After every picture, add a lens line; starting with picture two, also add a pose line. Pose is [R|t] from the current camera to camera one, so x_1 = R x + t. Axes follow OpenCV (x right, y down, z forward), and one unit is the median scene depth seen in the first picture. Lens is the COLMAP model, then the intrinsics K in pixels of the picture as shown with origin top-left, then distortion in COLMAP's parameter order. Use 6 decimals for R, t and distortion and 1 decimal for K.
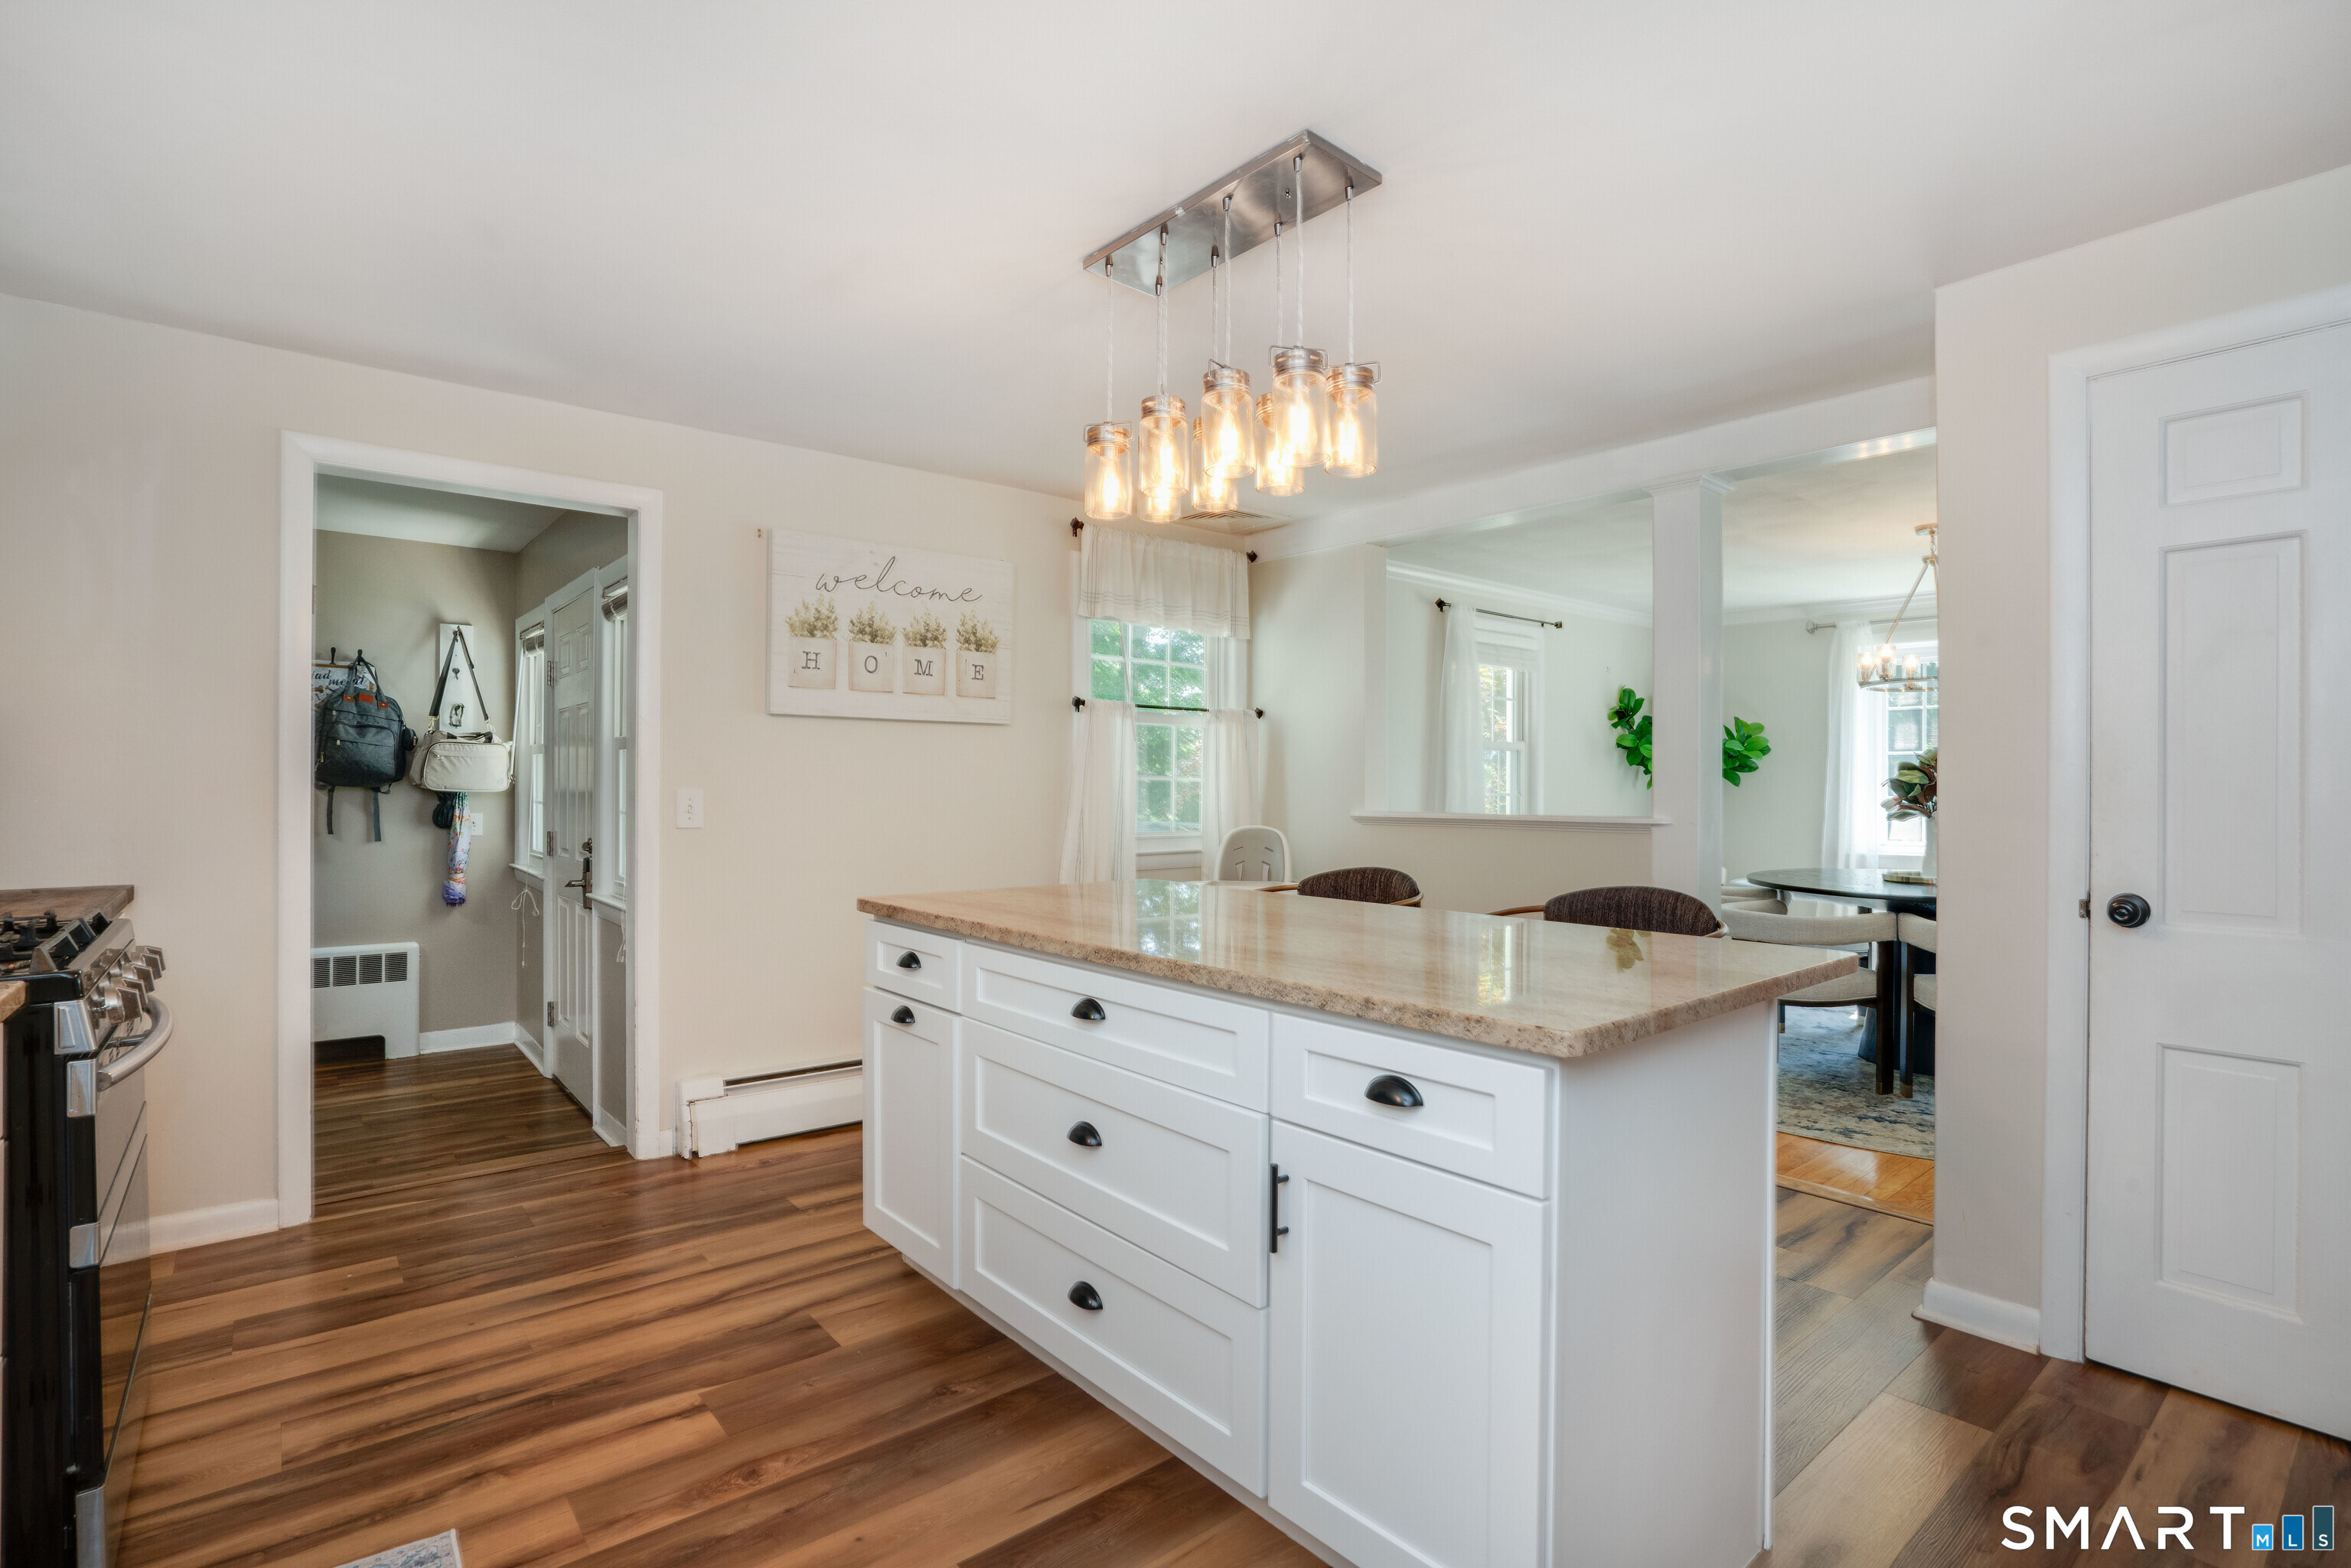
lens RADIAL K [[1154.2, 0, 1170.0], [0, 1154.2, 777.8], [0, 0, 1]] dist [-0.002360, -0.000141]
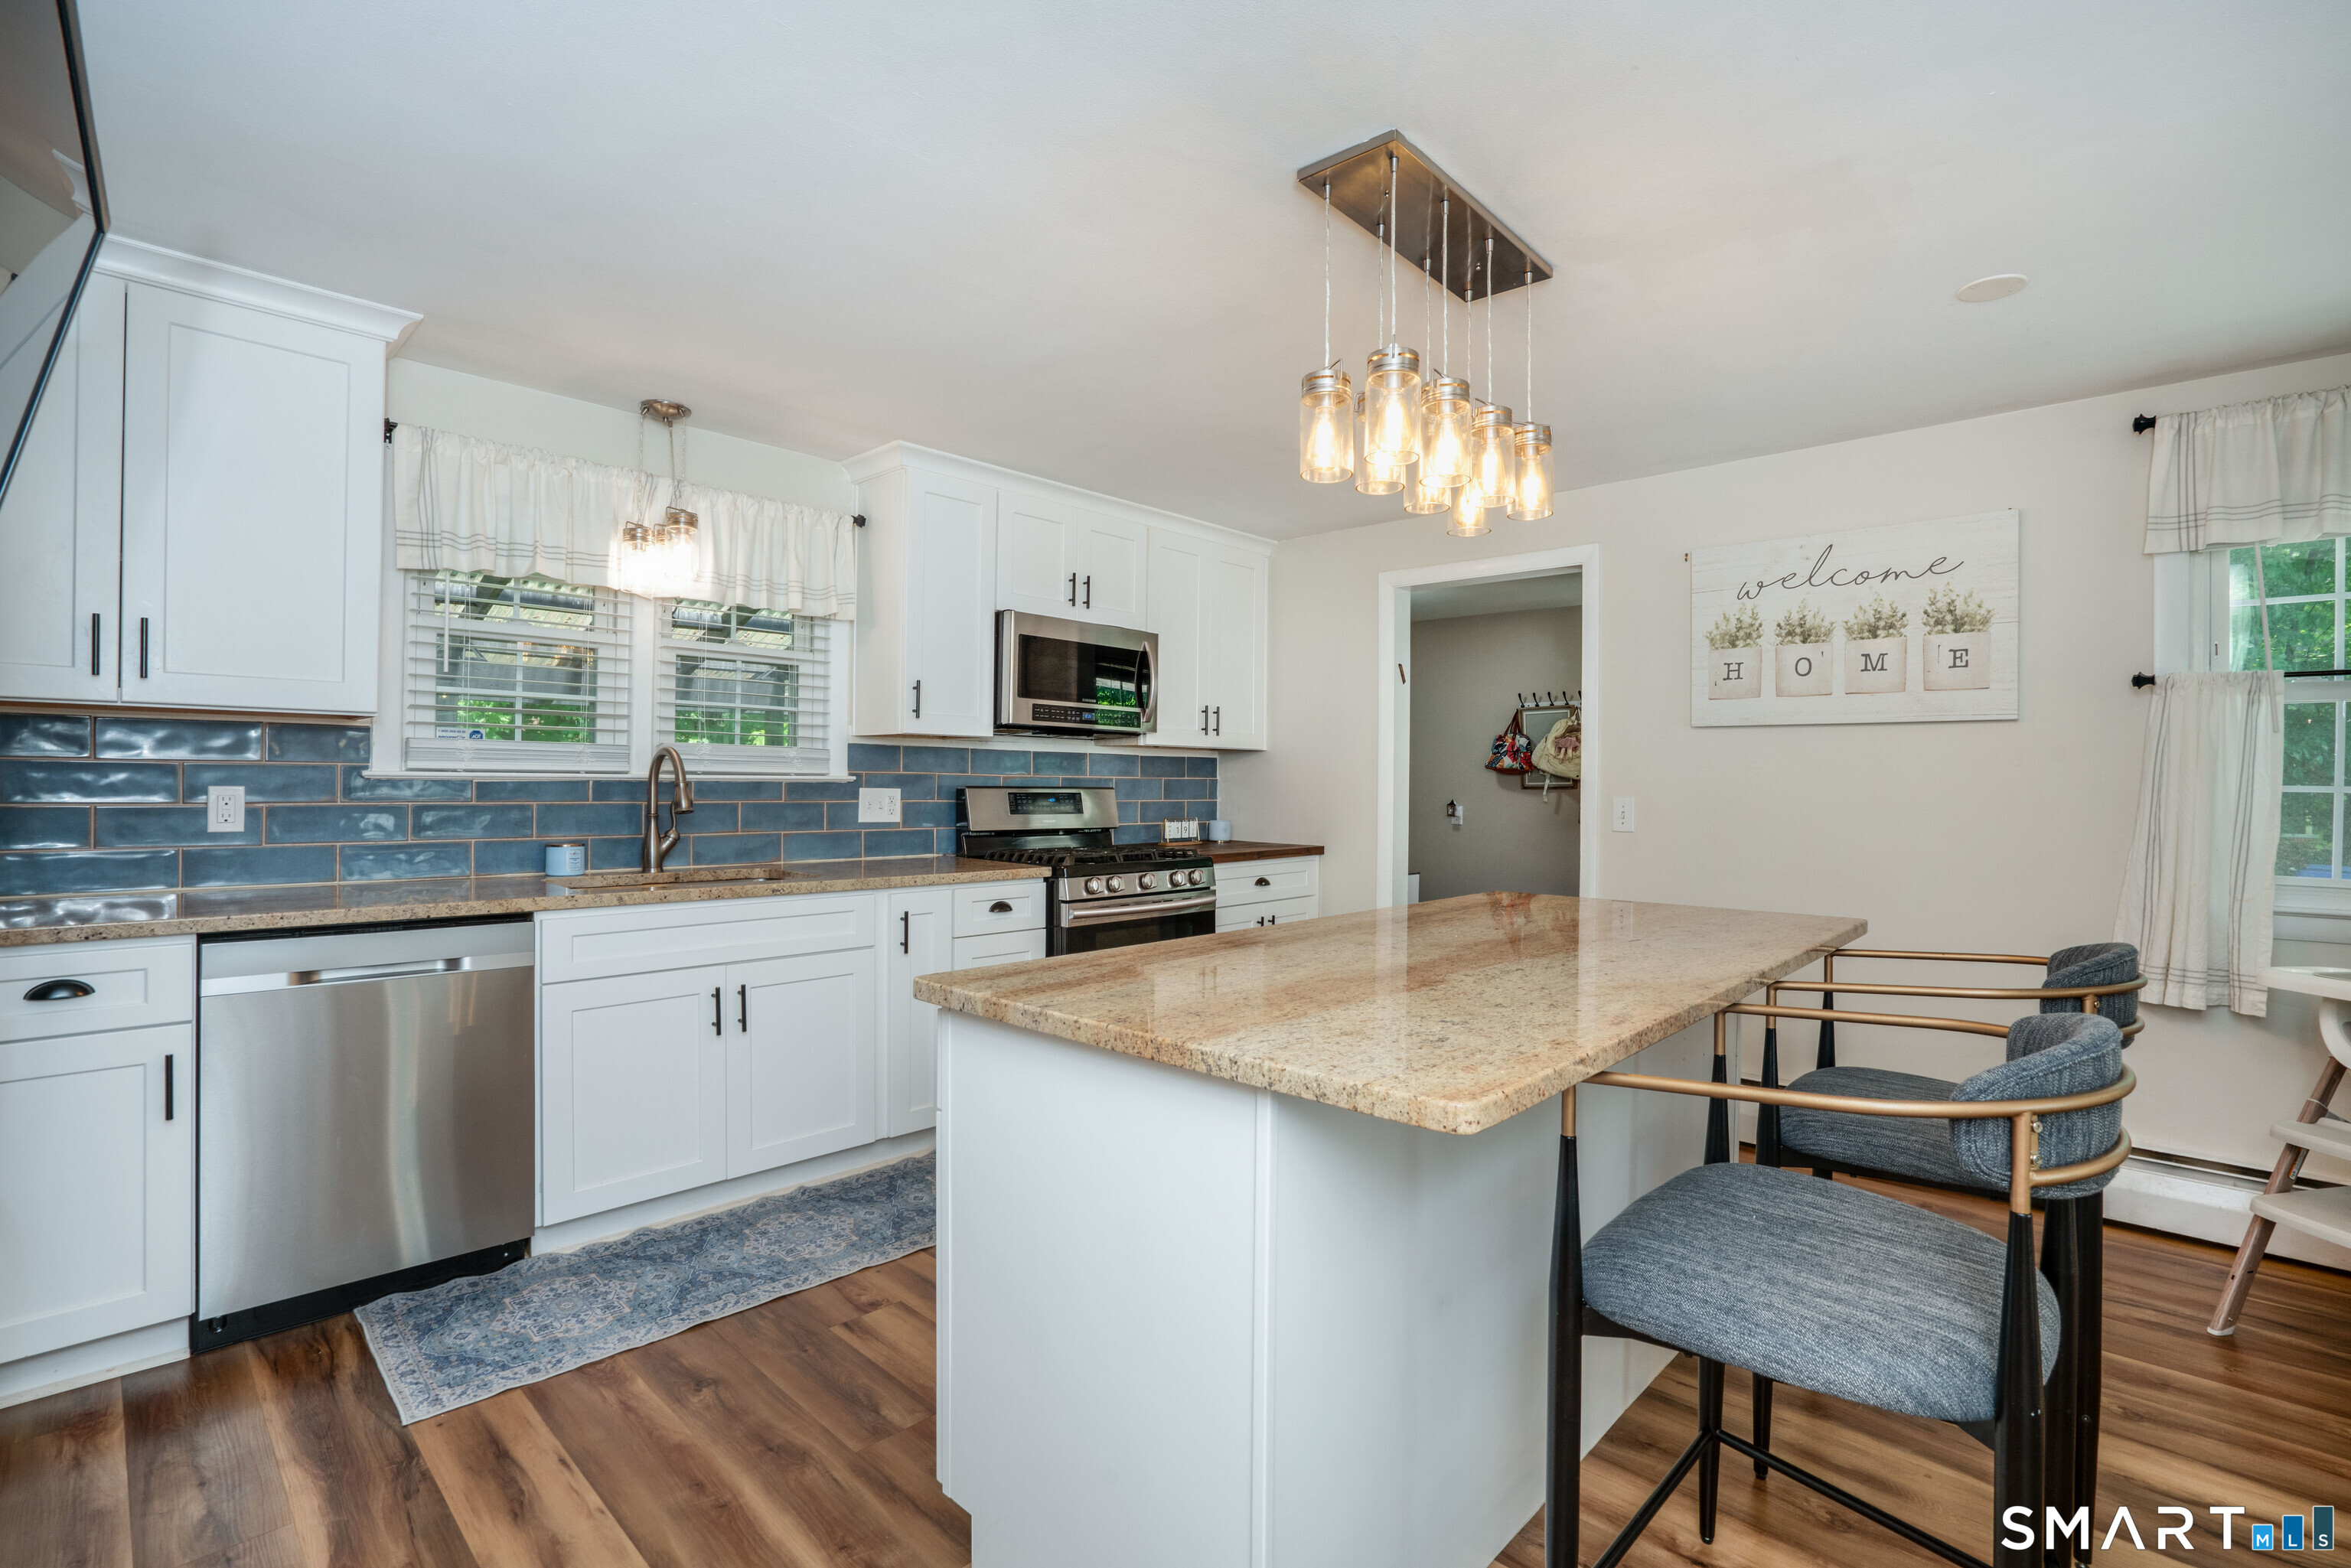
lens RADIAL K [[1083.1, 0, 1172.1], [0, 1083.1, 776.4], [0, 0, 1]] dist [-0.011896, 0.000430]
pose [[0.121559, -0.011809, -0.992514, 0.534932], [-0.011402, 0.999847, -0.013293, 0.007567], [0.992519, 0.012933, 0.121406, 0.384153]]
